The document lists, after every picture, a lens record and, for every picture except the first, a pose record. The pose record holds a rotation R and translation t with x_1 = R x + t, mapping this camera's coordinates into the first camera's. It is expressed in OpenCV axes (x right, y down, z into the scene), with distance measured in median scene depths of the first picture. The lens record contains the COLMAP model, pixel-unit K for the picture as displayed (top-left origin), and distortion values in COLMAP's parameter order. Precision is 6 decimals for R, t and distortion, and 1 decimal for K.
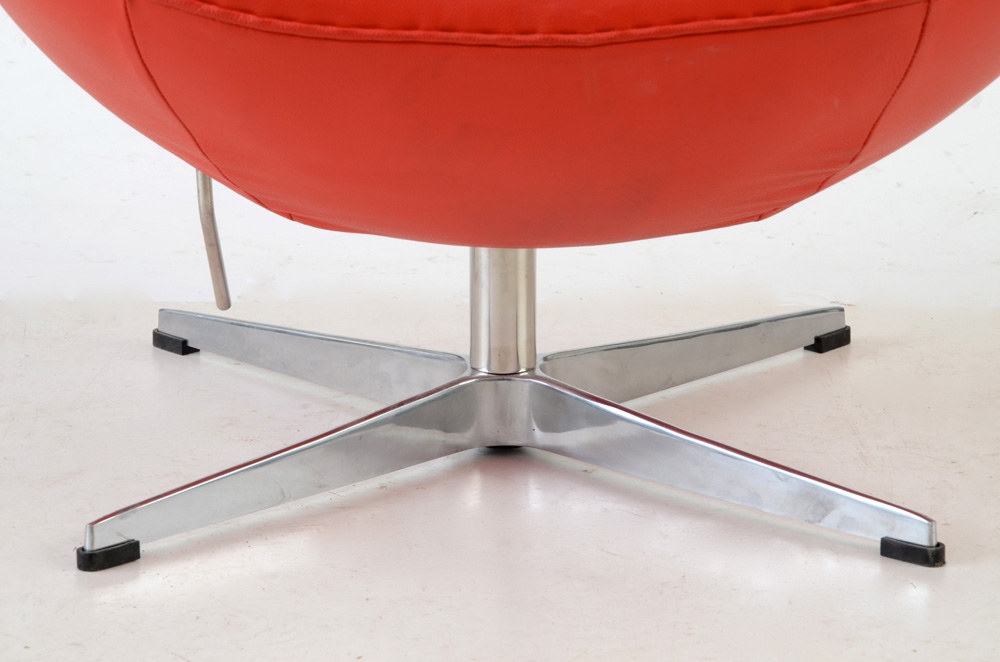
lens RADIAL K [[3840.6, 0, 494.0], [0, 3840.6, 332.8], [0, 0, 1]] dist [1.193798, 0.000000]
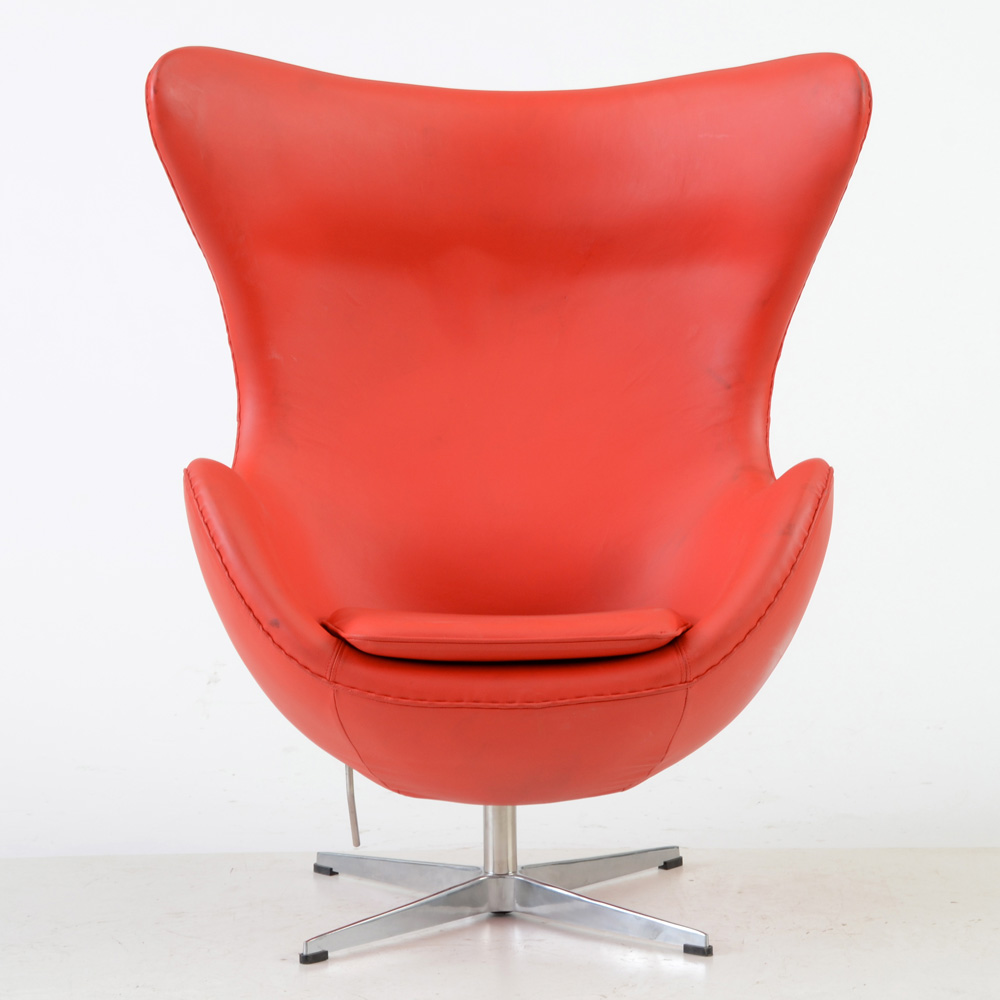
lens RADIAL K [[4007.6, 0, 527.3], [0, 4007.6, 483.7], [0, 0, 1]] dist [0.479990, 0.000000]
pose [[0.999783, -0.012414, 0.016746, -0.016420], [0.014505, 0.991255, -0.131162, 0.084842], [-0.014971, 0.131376, 0.991220, -1.101488]]
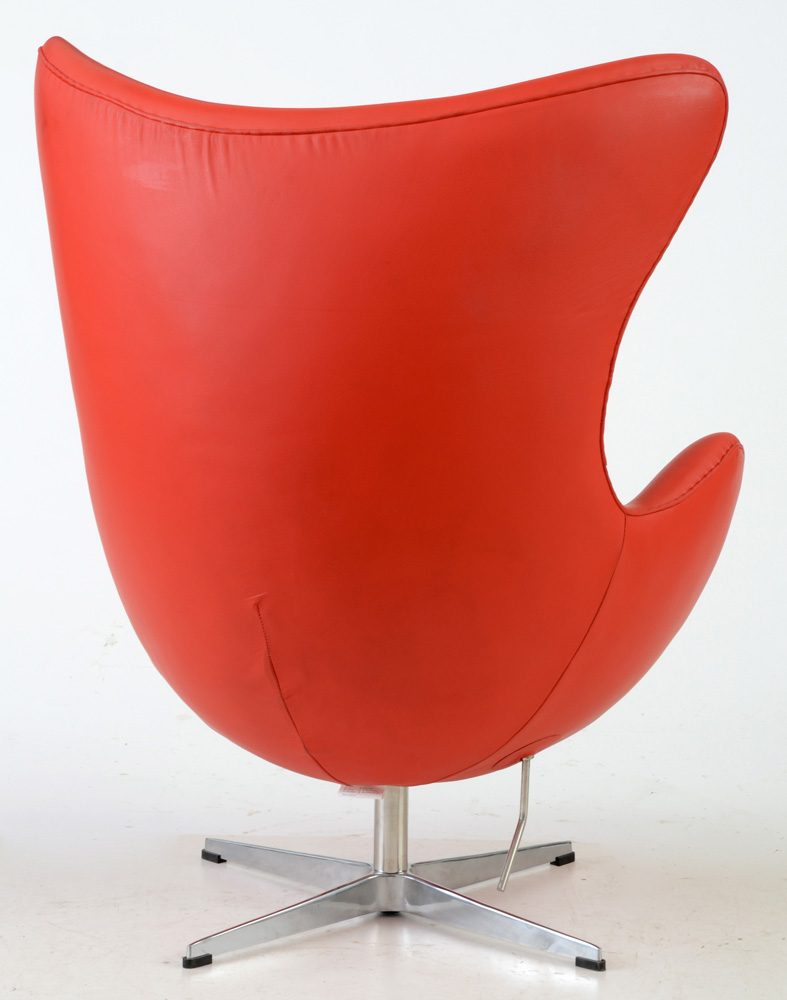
lens RADIAL K [[3693.0, 0, 410.5], [0, 3693.0, 447.9], [0, 0, 1]] dist [0.807385, 0.000000]
pose [[0.999807, 0.014349, 0.013387, -0.016242], [-0.012743, 0.993493, -0.113180, 0.010666], [-0.014924, 0.112988, 0.993484, -0.920863]]
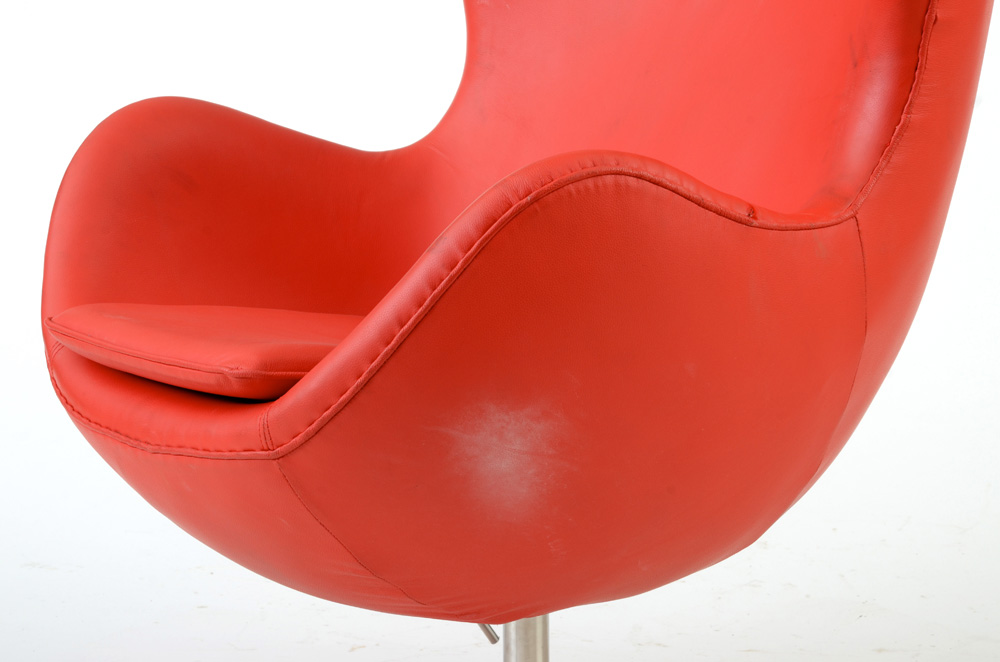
lens RADIAL K [[2905.6, 0, 504.3], [0, 2905.6, 327.4], [0, 0, 1]] dist [0.738638, 0.000000]
pose [[0.999946, -0.006349, -0.008174, 0.003951], [0.005145, 0.990188, -0.139650, 0.020248], [0.008980, 0.139600, 0.990167, -0.110405]]
